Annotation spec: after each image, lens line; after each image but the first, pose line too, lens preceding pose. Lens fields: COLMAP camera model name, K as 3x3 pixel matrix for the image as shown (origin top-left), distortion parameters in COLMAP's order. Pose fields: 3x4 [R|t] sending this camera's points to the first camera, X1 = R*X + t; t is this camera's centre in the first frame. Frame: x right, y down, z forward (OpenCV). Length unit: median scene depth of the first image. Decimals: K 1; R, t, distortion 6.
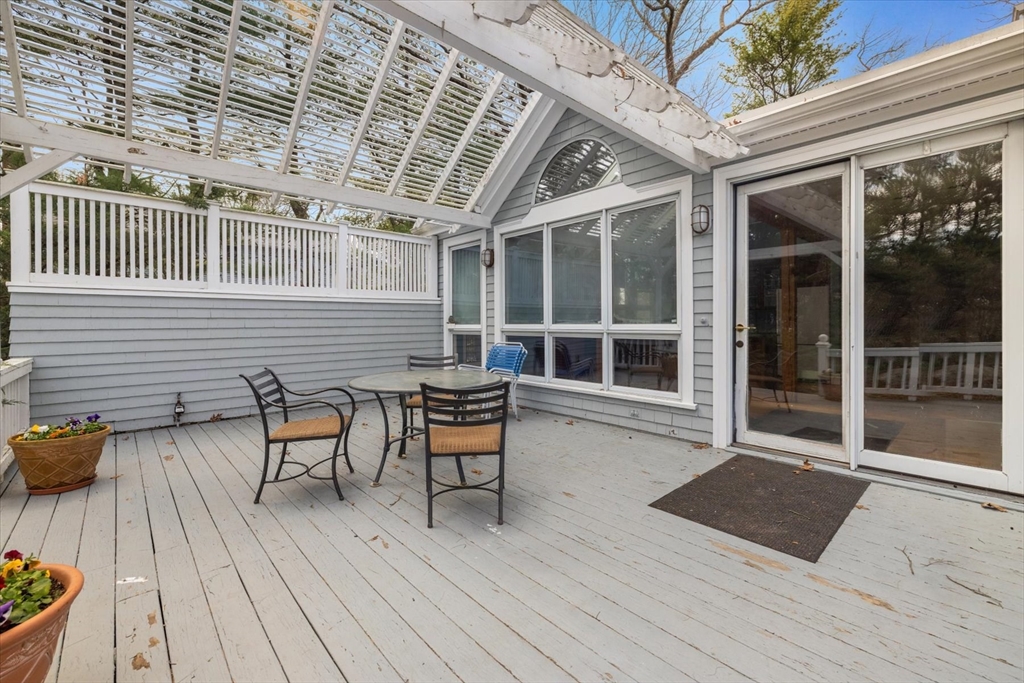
lens RADIAL K [[433.9, 0, 511.5], [0, 433.9, 323.9], [0, 0, 1]] dist [0.012956, 0.000350]
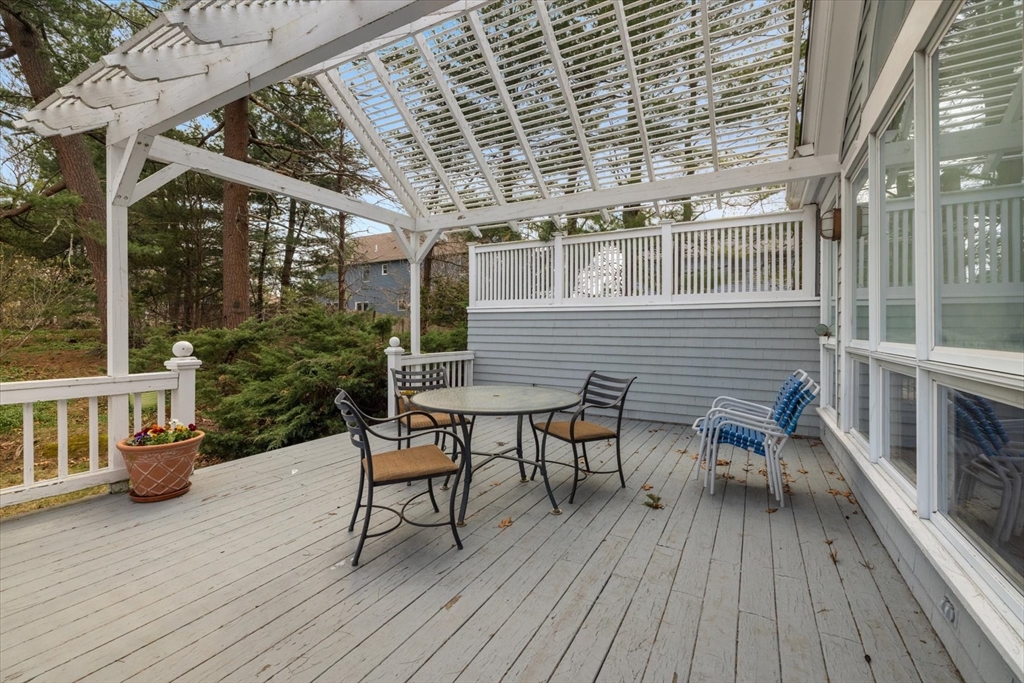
lens RADIAL K [[433.9, 0, 511.0], [0, 433.9, 330.9], [0, 0, 1]] dist [0.012956, 0.000350]
pose [[0.308677, 0.009678, -0.951118, 0.367813], [-0.013362, 0.999894, 0.005838, -0.007511], [0.951073, 0.010907, 0.308774, 0.418757]]
